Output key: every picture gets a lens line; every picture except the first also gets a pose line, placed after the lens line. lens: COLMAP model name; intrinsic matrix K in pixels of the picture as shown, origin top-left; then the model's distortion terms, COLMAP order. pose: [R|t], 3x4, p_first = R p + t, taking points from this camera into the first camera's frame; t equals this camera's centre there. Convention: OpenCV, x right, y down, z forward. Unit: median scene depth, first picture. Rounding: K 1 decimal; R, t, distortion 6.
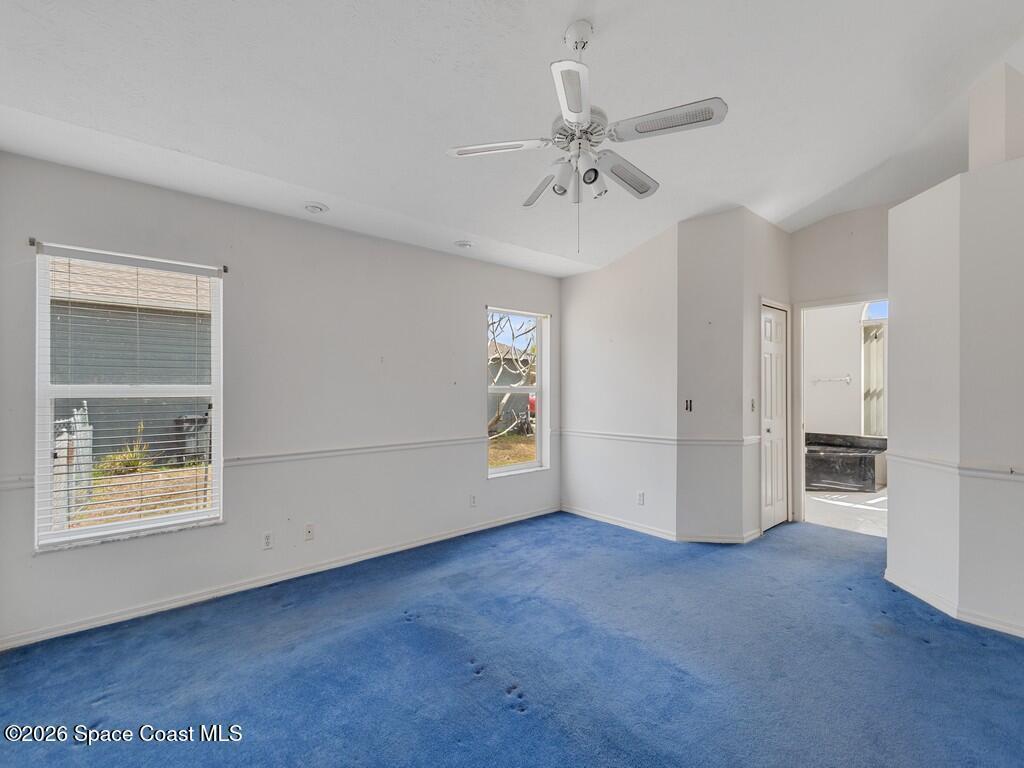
lens RADIAL K [[446.3, 0, 507.6], [0, 446.3, 396.9], [0, 0, 1]] dist [0.000890, 0.000073]
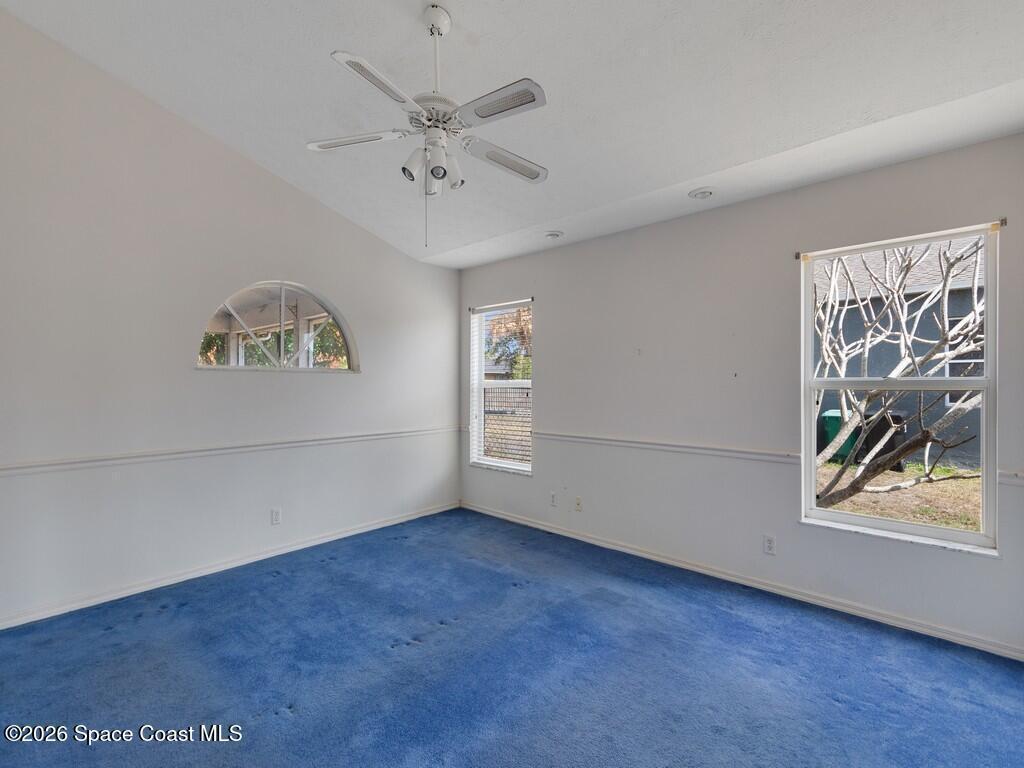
lens RADIAL K [[490.3, 0, 512.0], [0, 490.3, 384.0], [0, 0, 1]] dist [-0.000059, -0.000207]
pose [[0.102983, 0.004206, -0.994674, 0.865591], [-0.015842, 0.999871, 0.002588, -0.014948], [0.994557, 0.015491, 0.103037, 0.726400]]
